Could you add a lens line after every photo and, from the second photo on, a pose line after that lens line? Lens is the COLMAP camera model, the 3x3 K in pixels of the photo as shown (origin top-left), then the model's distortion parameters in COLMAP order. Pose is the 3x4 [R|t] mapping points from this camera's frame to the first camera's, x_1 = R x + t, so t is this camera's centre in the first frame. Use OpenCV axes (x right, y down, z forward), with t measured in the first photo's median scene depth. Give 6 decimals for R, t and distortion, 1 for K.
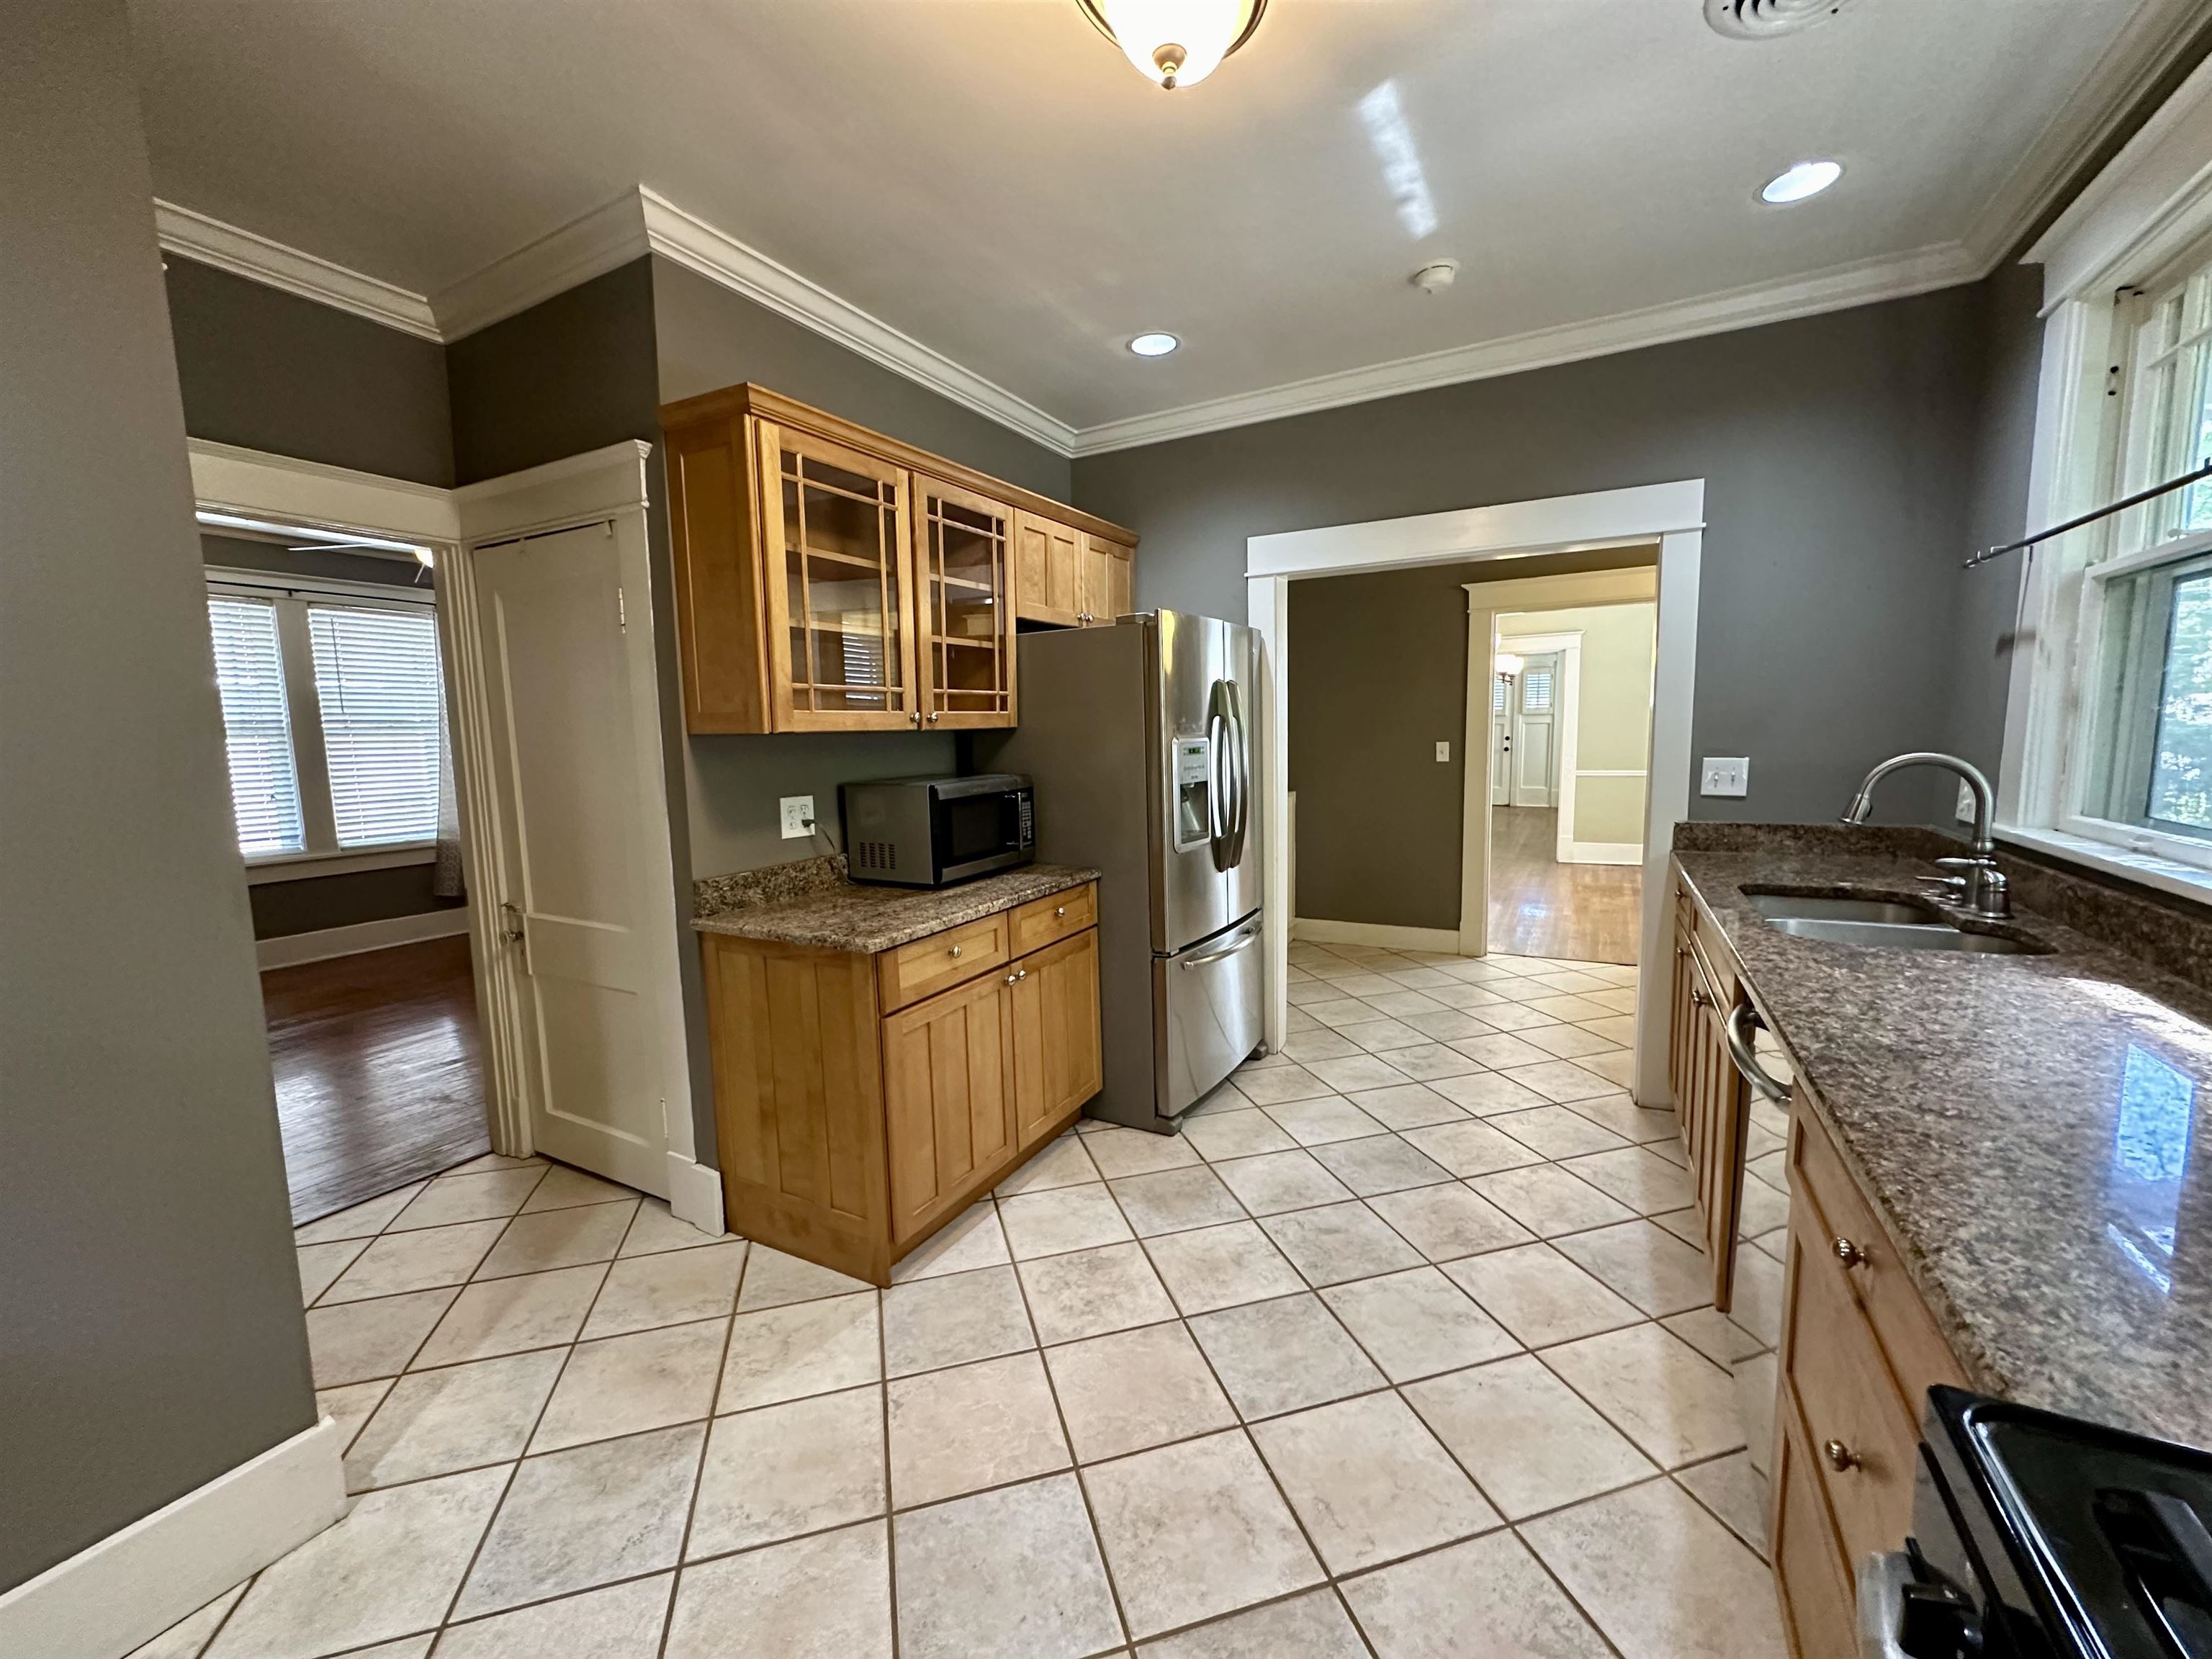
lens RADIAL K [[881.2, 0, 1106.0], [0, 881.2, 829.5], [0, 0, 1]] dist [-0.003887, 0.000710]
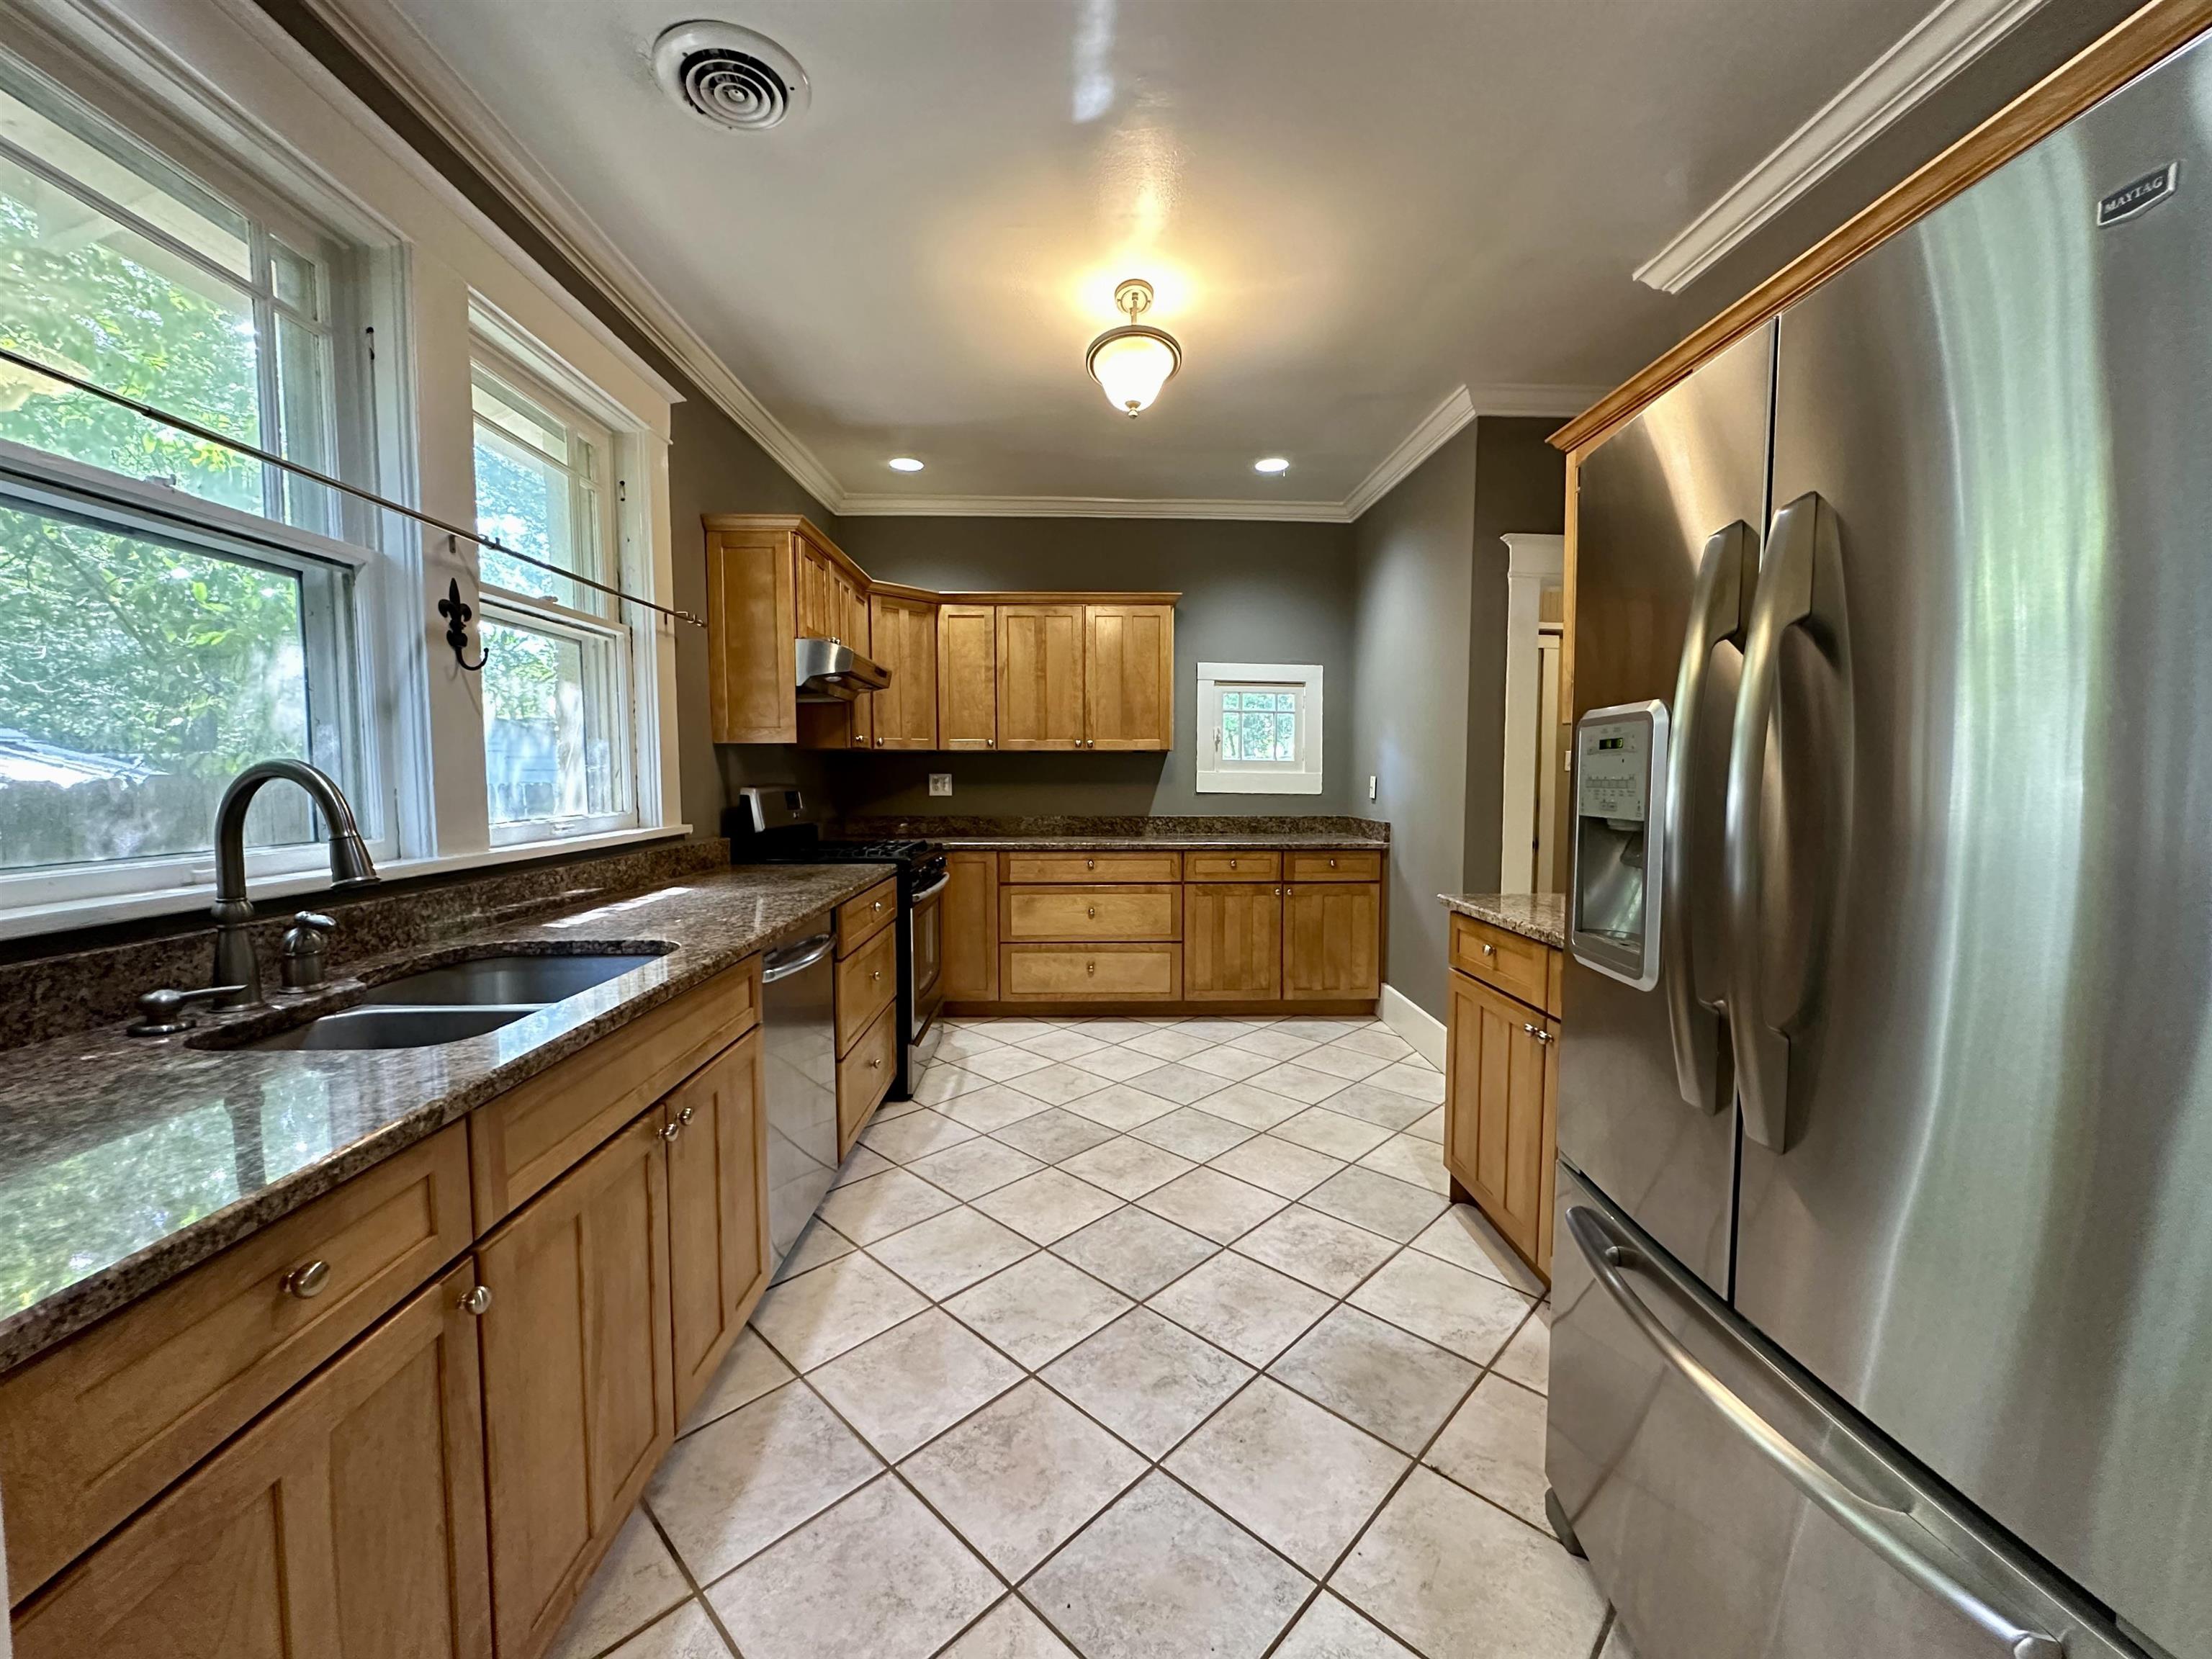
lens RADIAL K [[882.0, 0, 1108.2], [0, 882.0, 827.3], [0, 0, 1]] dist [-0.000161, 0.000245]
pose [[-0.860655, 0.058704, -0.505794, 0.656480], [-0.035668, 0.983942, 0.174891, -0.143563], [0.507938, 0.168561, -0.844740, 1.551881]]
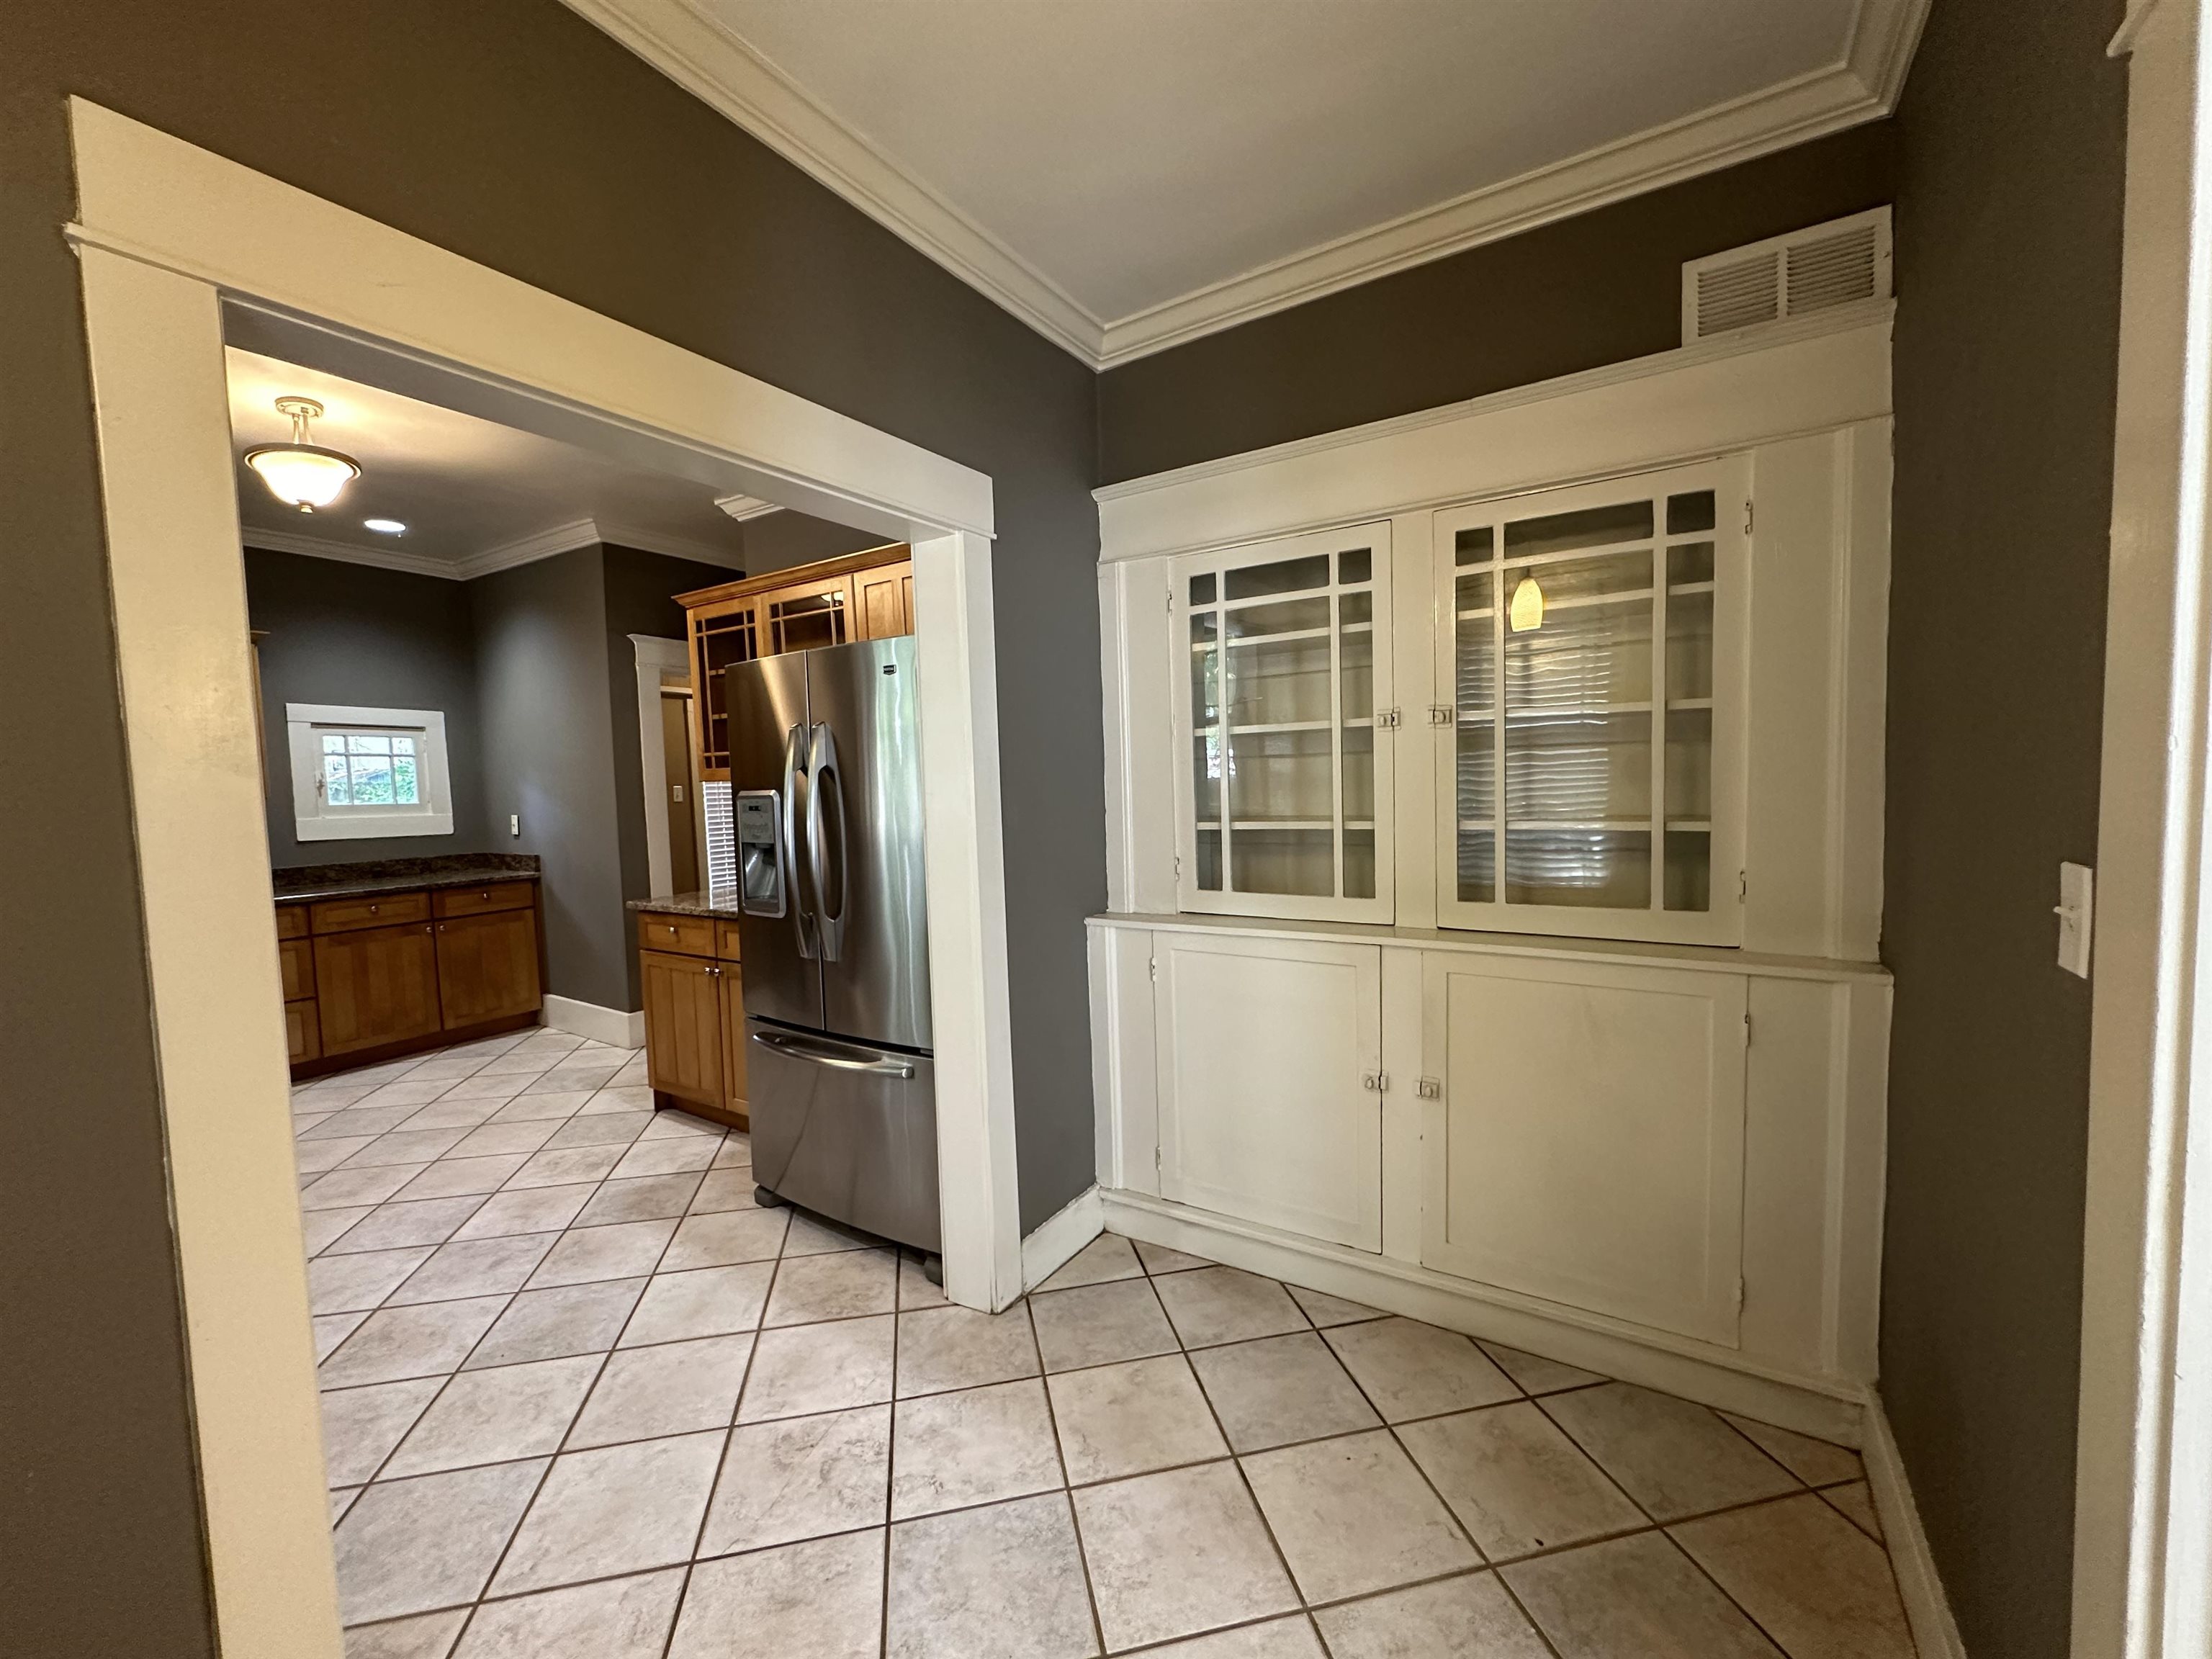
lens RADIAL K [[881.2, 0, 1106.0], [0, 881.2, 829.5], [0, 0, 1]] dist [-0.003887, 0.000710]
pose [[-0.063927, 0.091072, -0.993790, 1.230682], [-0.084277, 0.991777, 0.096309, -0.231875], [0.994390, 0.089911, -0.055726, 1.766608]]
